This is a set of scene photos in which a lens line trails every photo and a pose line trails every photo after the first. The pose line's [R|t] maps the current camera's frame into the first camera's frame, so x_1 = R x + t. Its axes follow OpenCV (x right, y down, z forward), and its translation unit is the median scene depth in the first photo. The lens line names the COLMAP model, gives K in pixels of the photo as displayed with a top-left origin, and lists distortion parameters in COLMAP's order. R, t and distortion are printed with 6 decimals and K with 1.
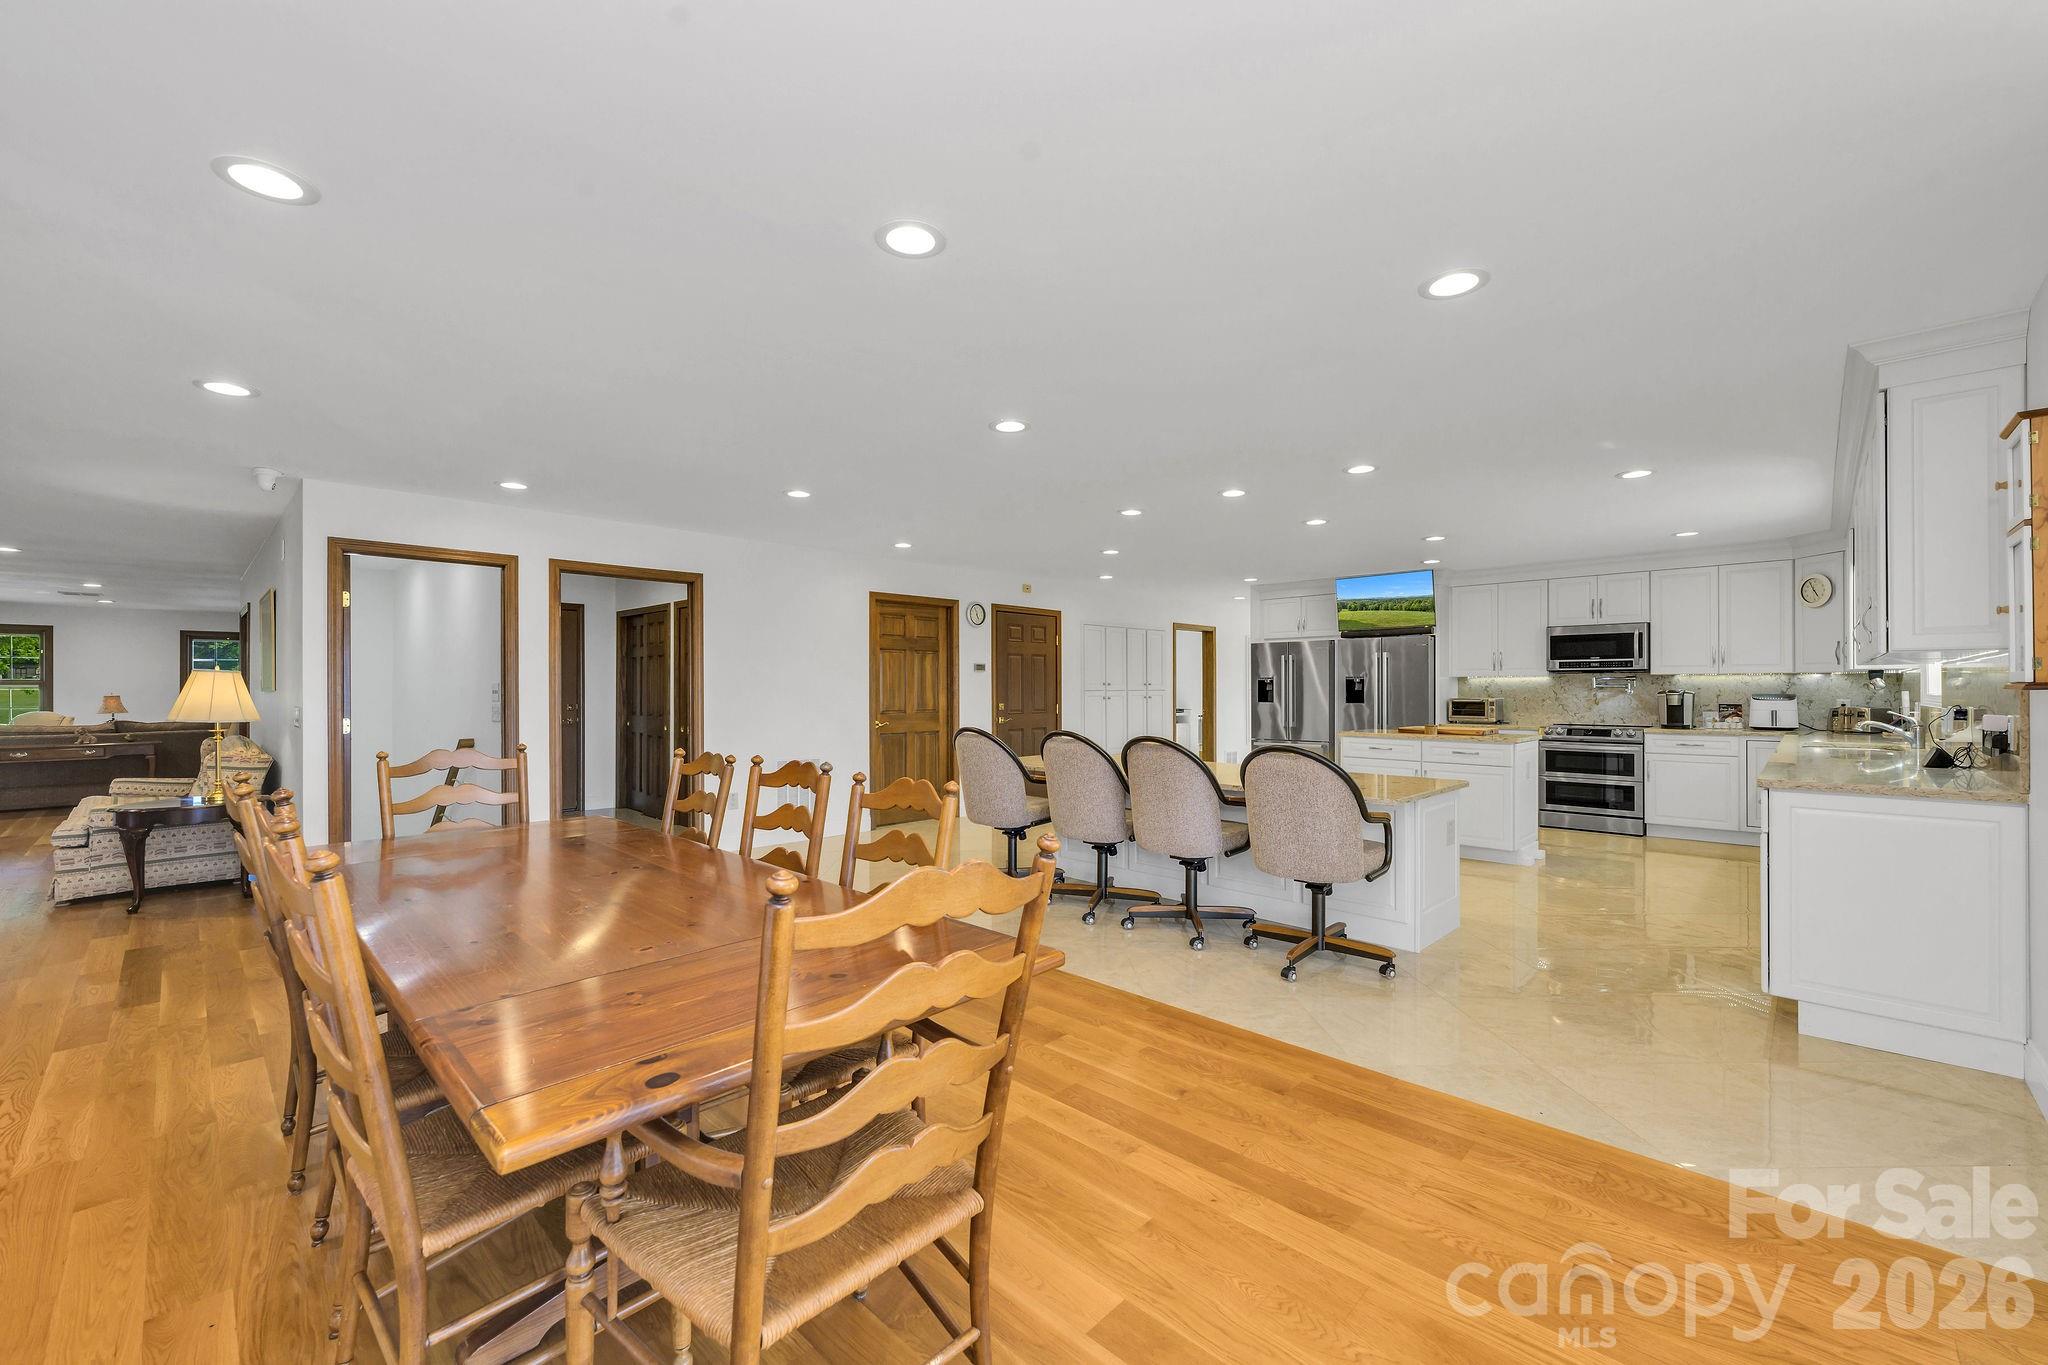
lens RADIAL K [[830.2, 0, 1029.6], [0, 830.2, 685.3], [0, 0, 1]] dist [-0.001620, 0.000711]
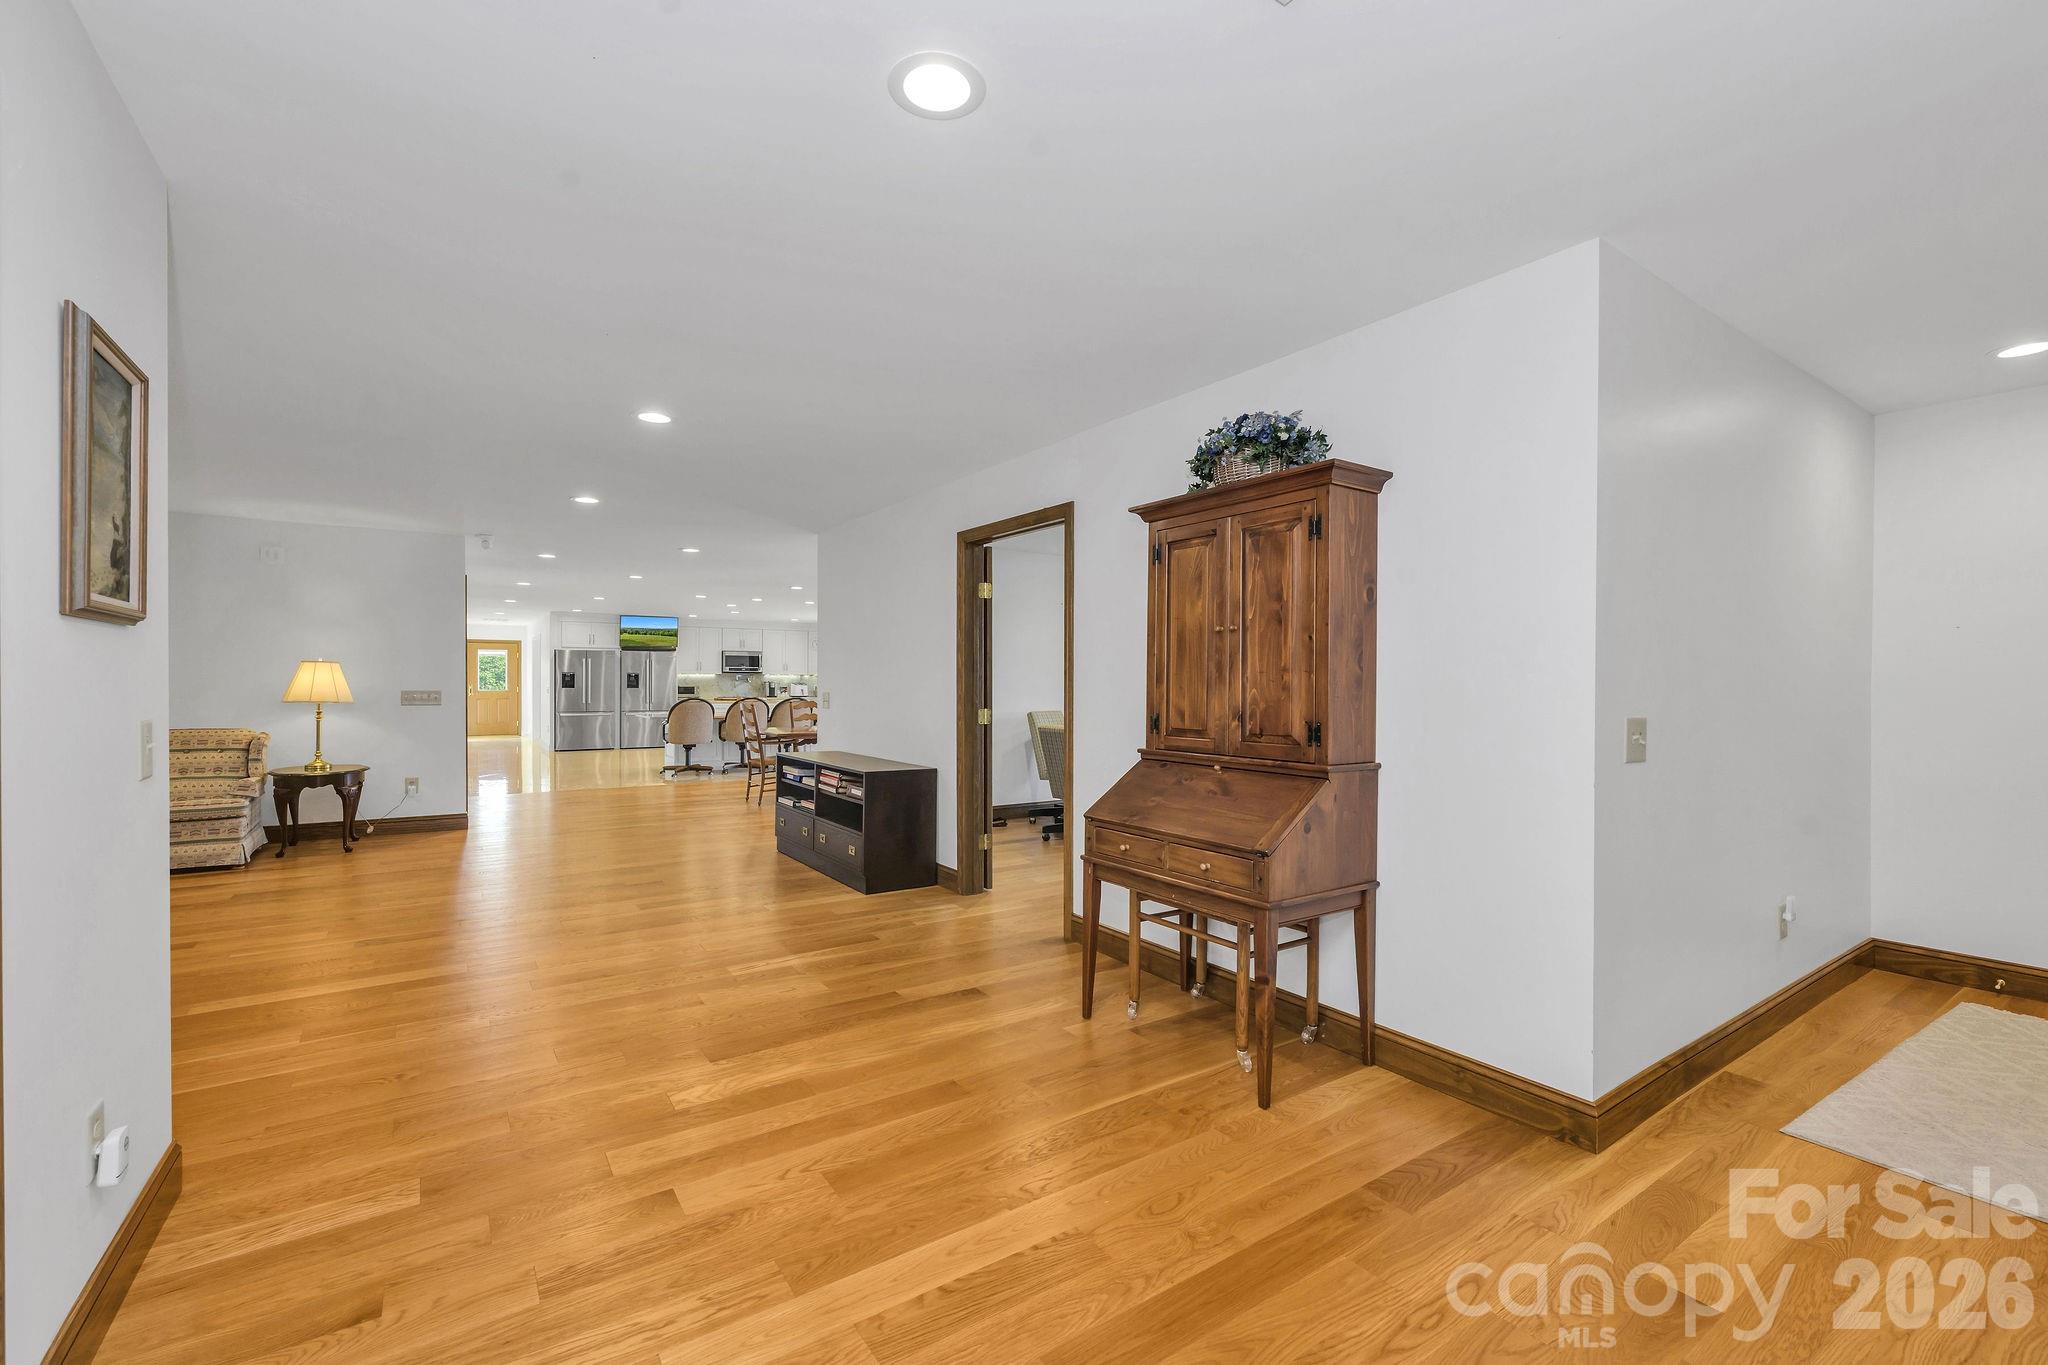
lens RADIAL K [[830.2, 0, 1021.3], [0, 830.2, 686.8], [0, 0, 1]] dist [-0.001620, 0.000711]
pose [[0.208024, 0.001365, 0.978123, -1.137742], [-0.006221, 0.999981, -0.000072, 0.013704], [-0.978104, -0.006070, 0.208028, -0.153424]]
